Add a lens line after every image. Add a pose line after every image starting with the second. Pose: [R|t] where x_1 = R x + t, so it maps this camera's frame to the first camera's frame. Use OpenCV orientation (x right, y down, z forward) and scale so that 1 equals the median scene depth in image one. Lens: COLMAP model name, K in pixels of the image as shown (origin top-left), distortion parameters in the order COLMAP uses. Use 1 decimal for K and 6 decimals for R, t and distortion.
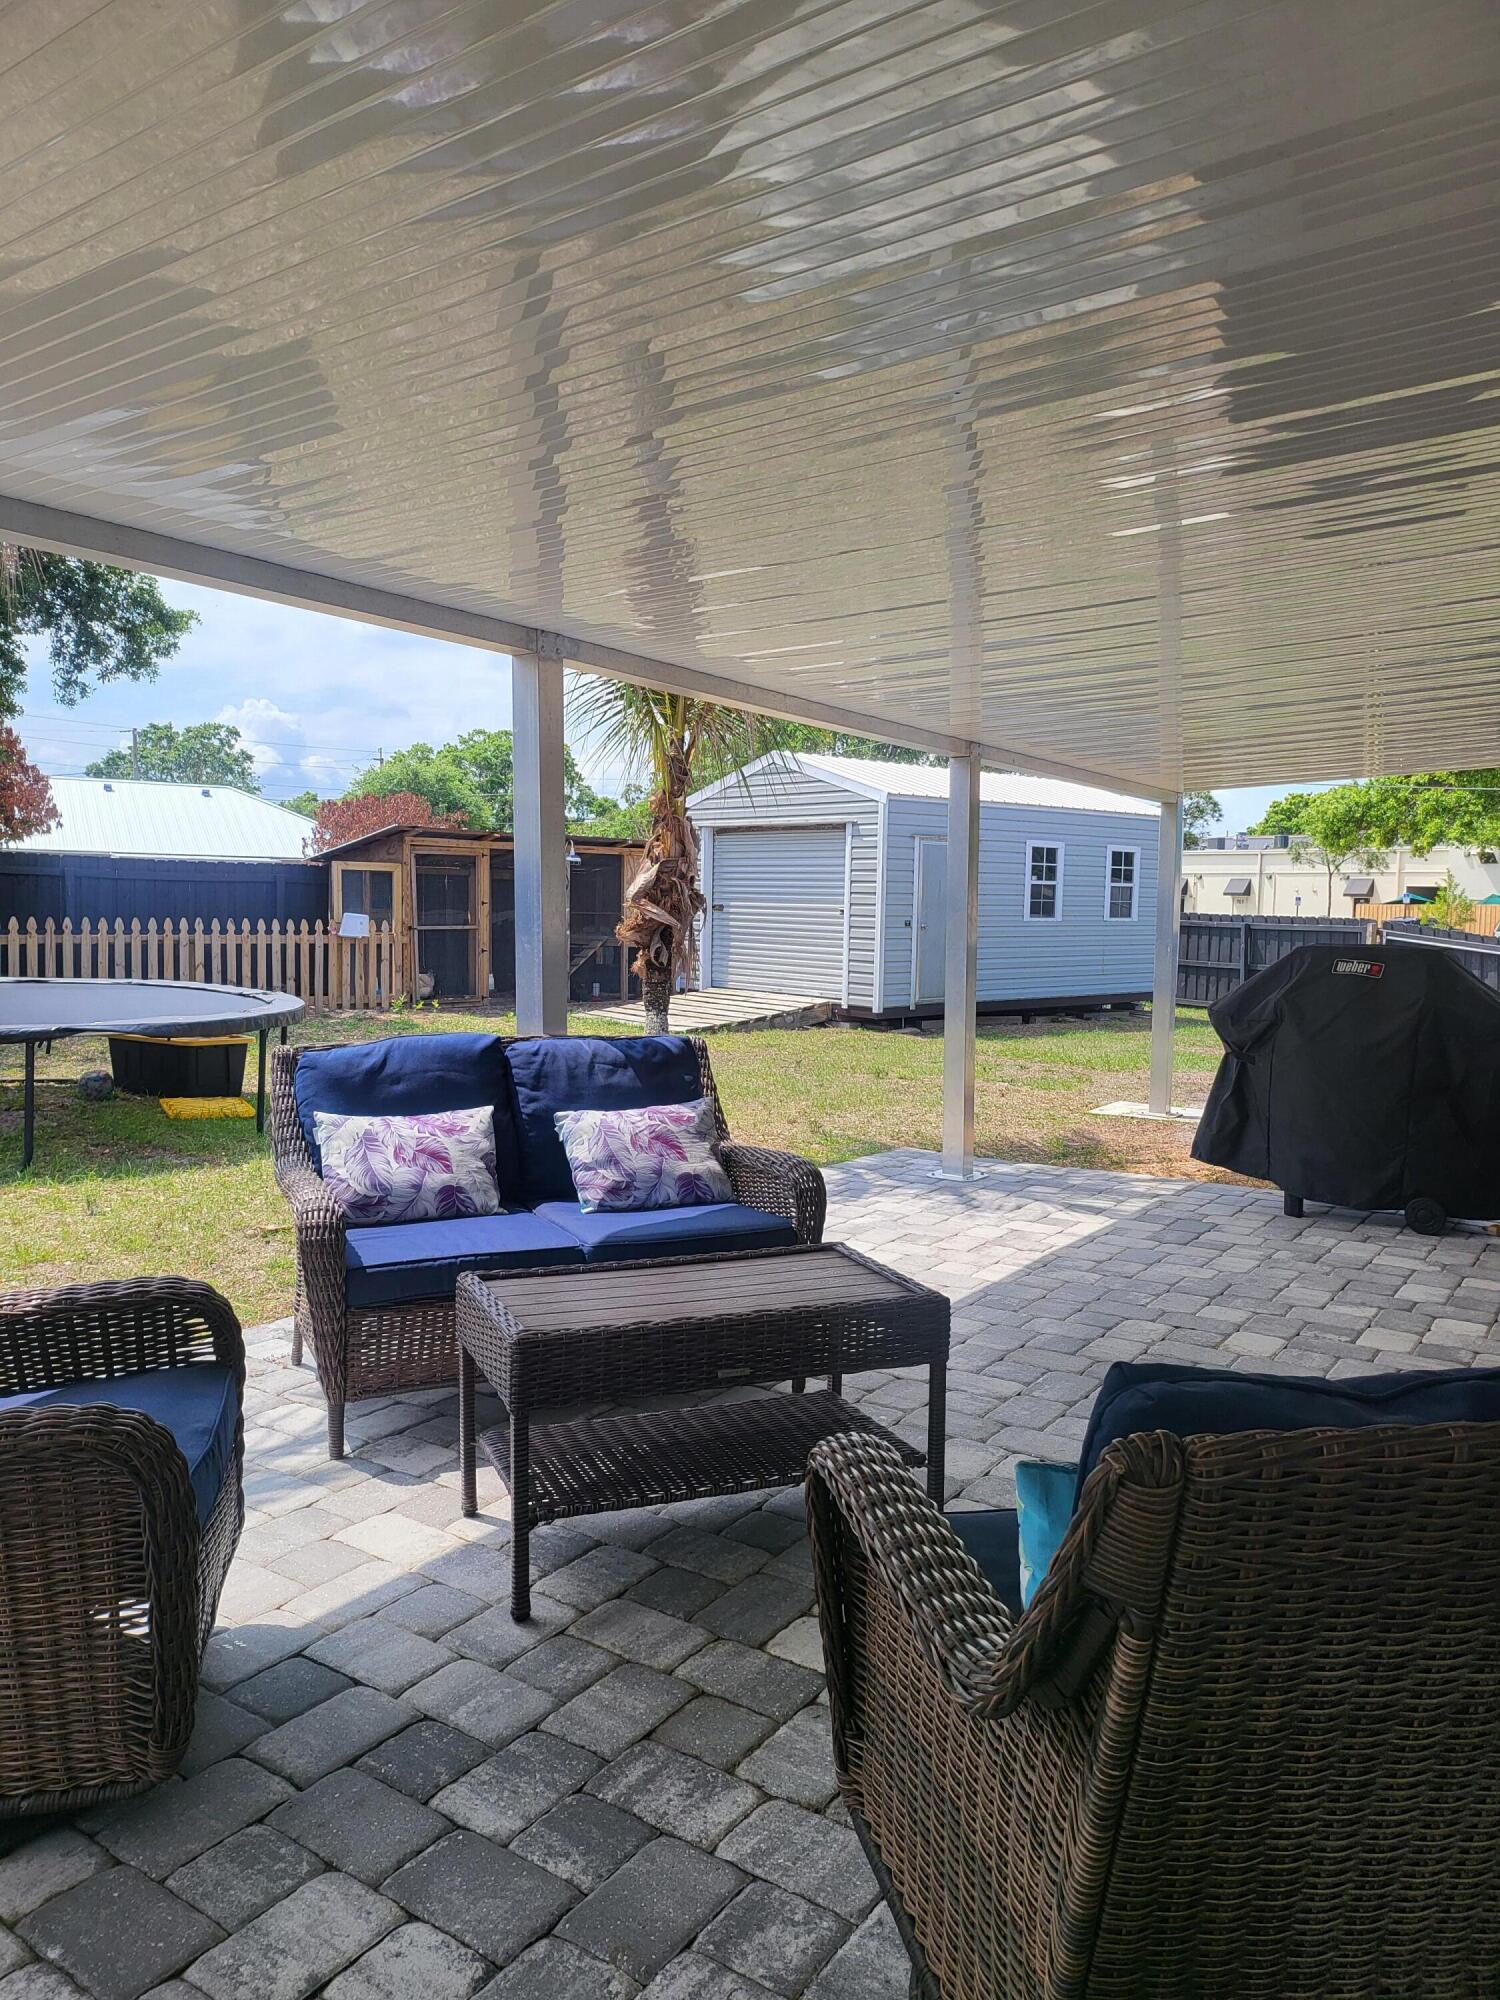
lens RADIAL K [[1403.8, 0, 740.8], [0, 1403.8, 998.3], [0, 0, 1]] dist [0.072345, -0.079994]
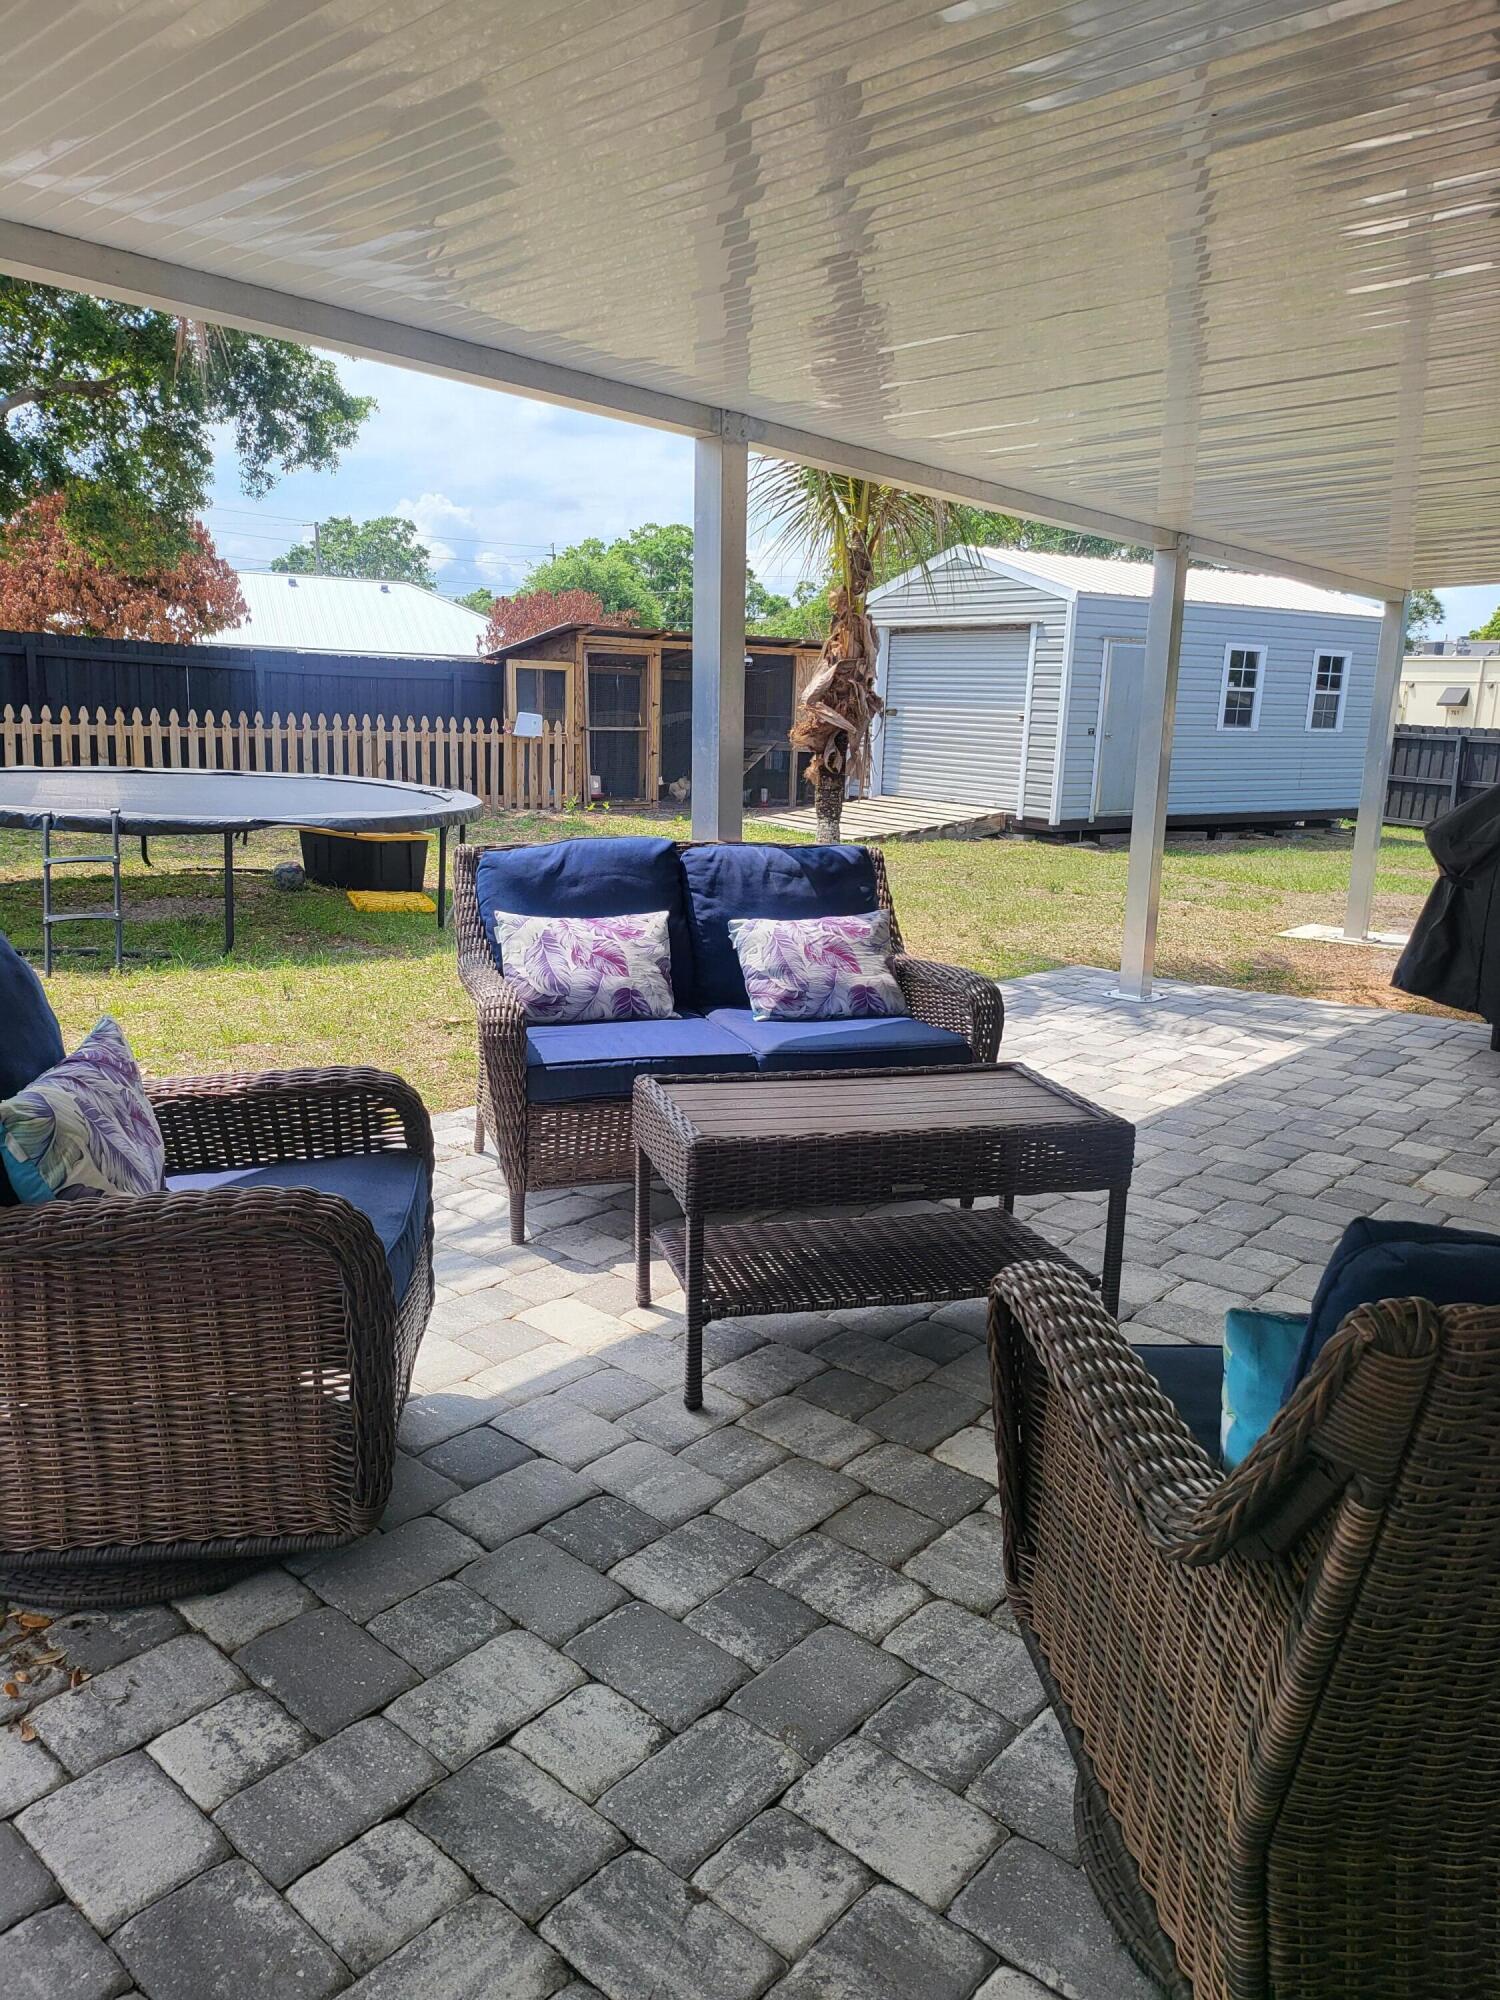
lens RADIAL K [[1402.1, 0, 738.6], [0, 1402.1, 983.5], [0, 0, 1]] dist [0.076299, -0.084093]
pose [[0.992670, 0.037718, -0.114824, -0.010172], [-0.022946, 0.991592, 0.127353, -0.000421], [0.118662, -0.123785, 0.985189, 0.019336]]
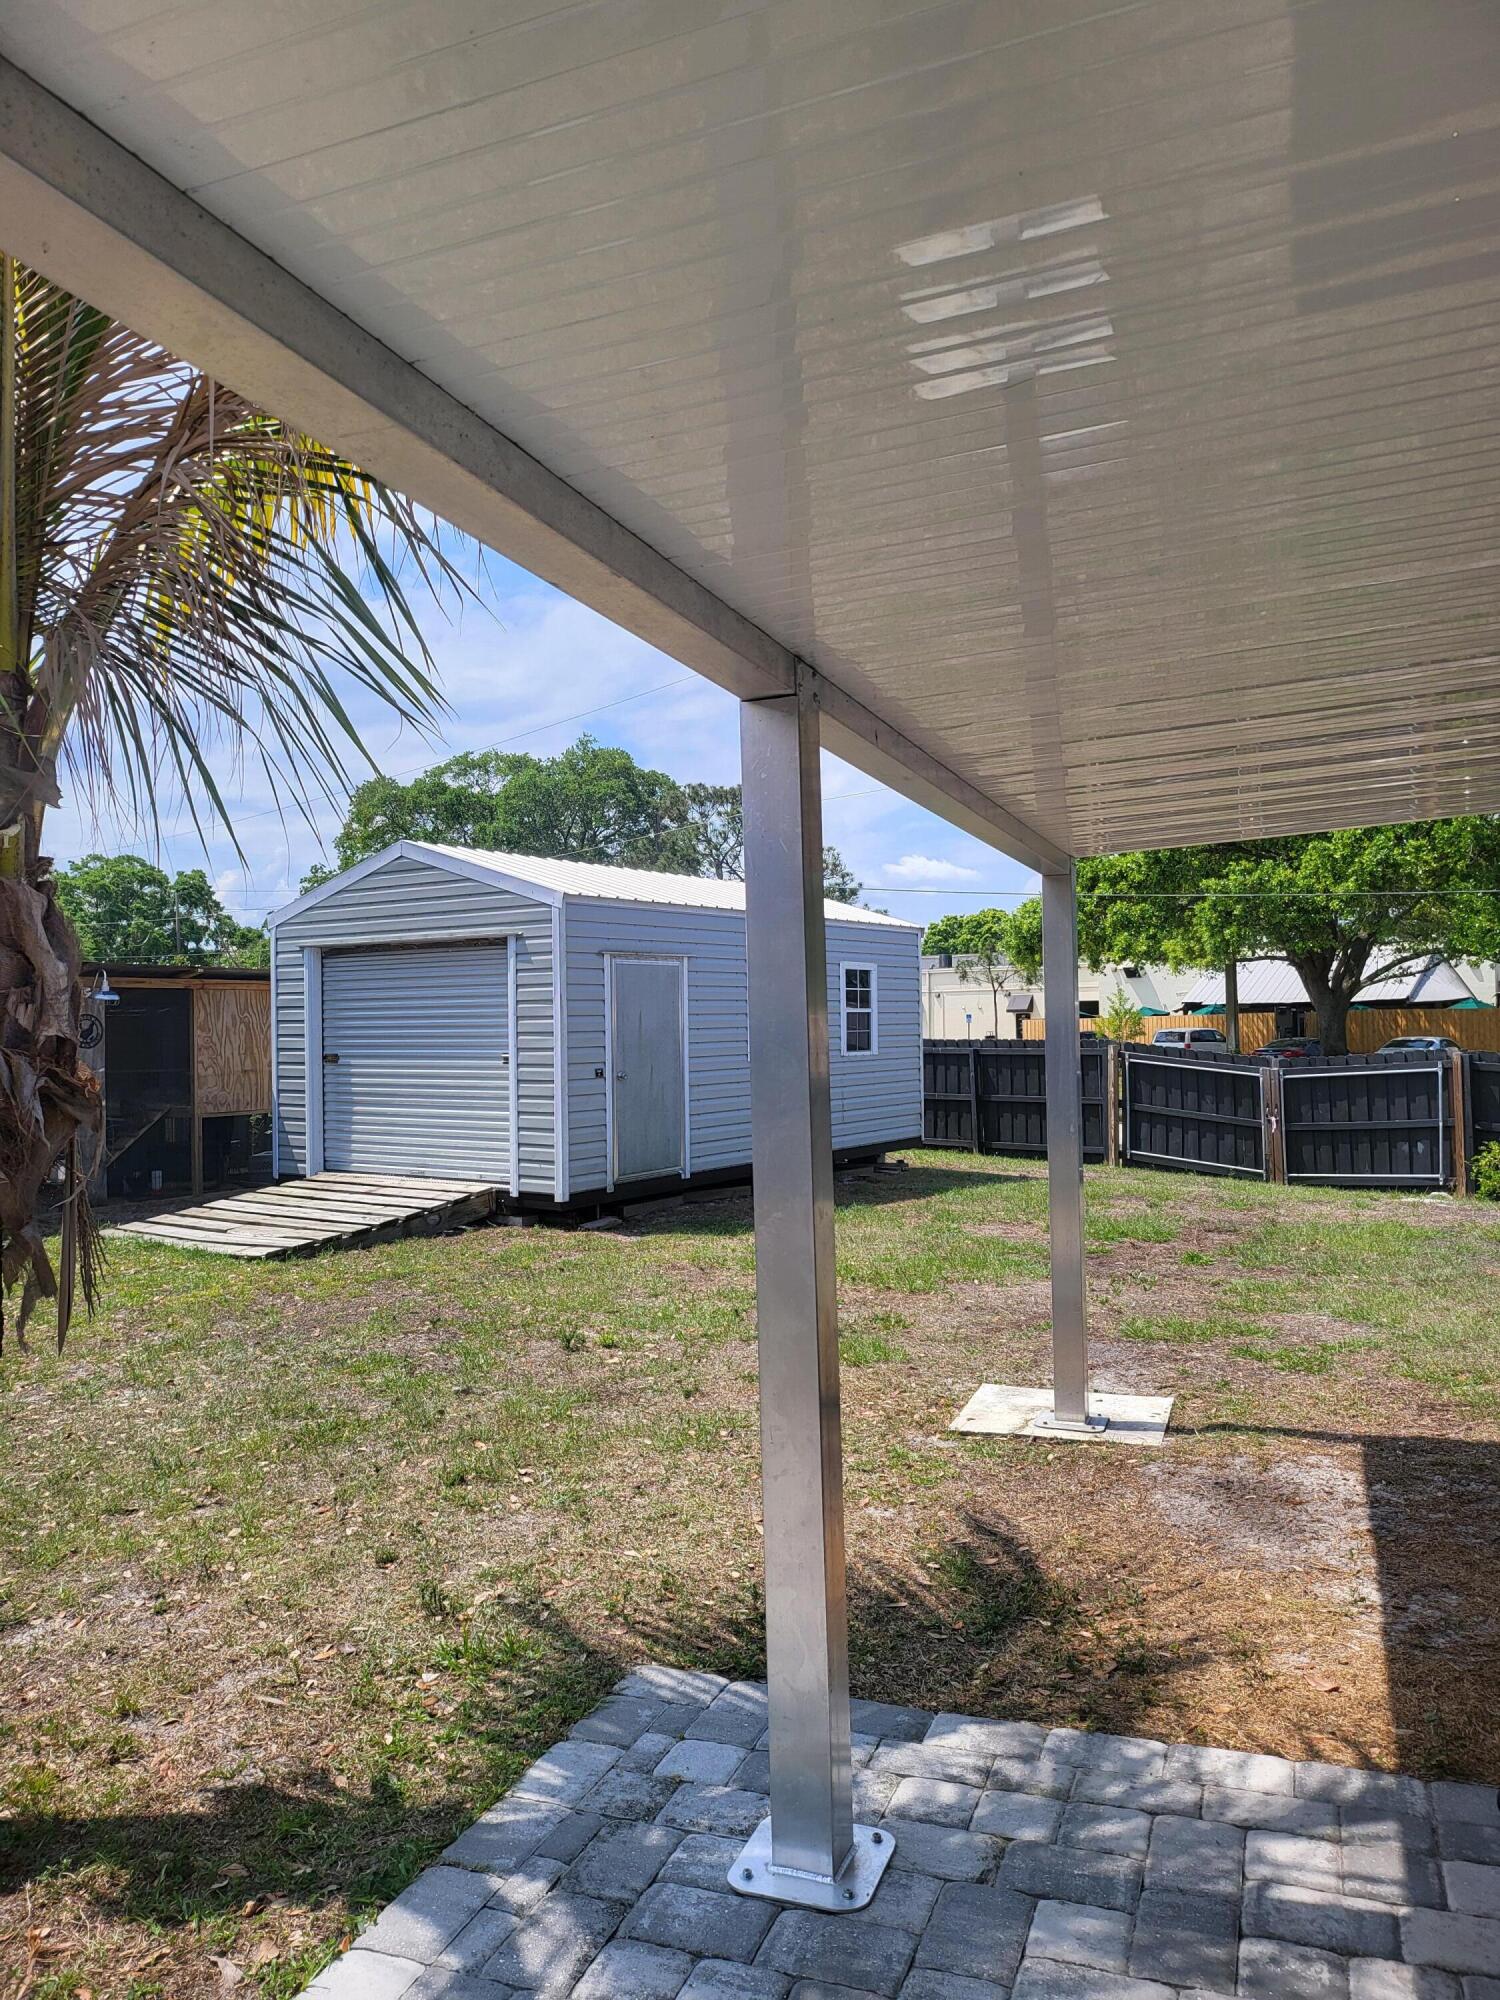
lens RADIAL K [[1403.3, 0, 740.3], [0, 1403.3, 1015.6], [0, 0, 1]] dist [0.070692, -0.075173]
pose [[0.973401, -0.030805, 0.227029, 0.104984], [0.048433, 0.996193, -0.072486, -0.105151], [-0.223932, 0.081553, 0.971187, 1.103137]]
